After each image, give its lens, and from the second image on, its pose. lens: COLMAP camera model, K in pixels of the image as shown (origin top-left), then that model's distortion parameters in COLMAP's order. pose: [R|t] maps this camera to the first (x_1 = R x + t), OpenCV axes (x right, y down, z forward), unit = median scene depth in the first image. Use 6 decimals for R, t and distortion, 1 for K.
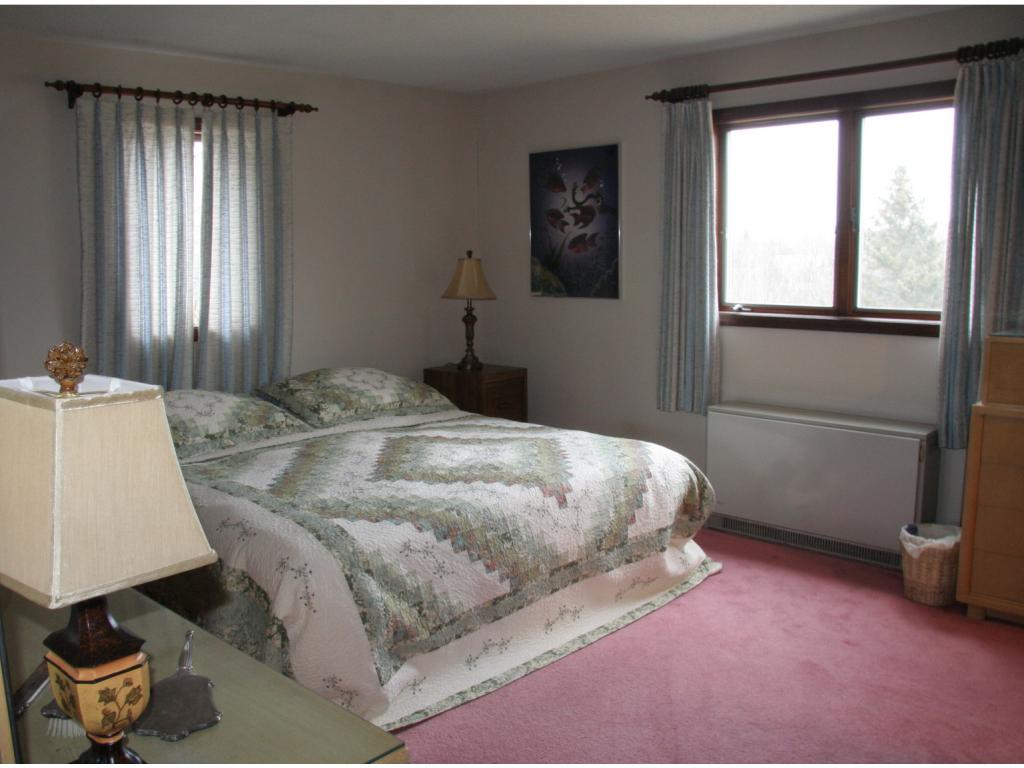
lens RADIAL K [[859.1, 0, 556.4], [0, 859.1, 383.3], [0, 0, 1]] dist [-0.170737, 0.084397]
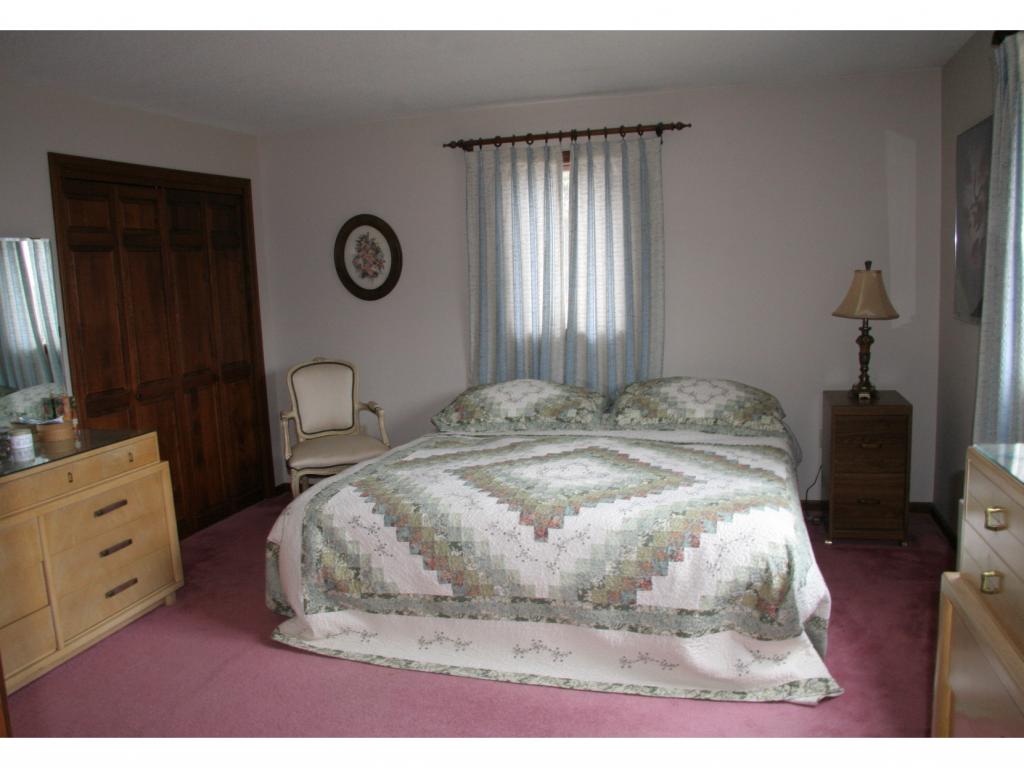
lens RADIAL K [[859.1, 0, 556.4], [0, 859.1, 383.3], [0, 0, 1]] dist [-0.170737, 0.084397]
pose [[0.467976, 0.115712, -0.876133, 0.757015], [-0.104007, 0.991713, 0.075422, -0.095749], [0.877599, 0.055828, 0.476133, 0.489160]]
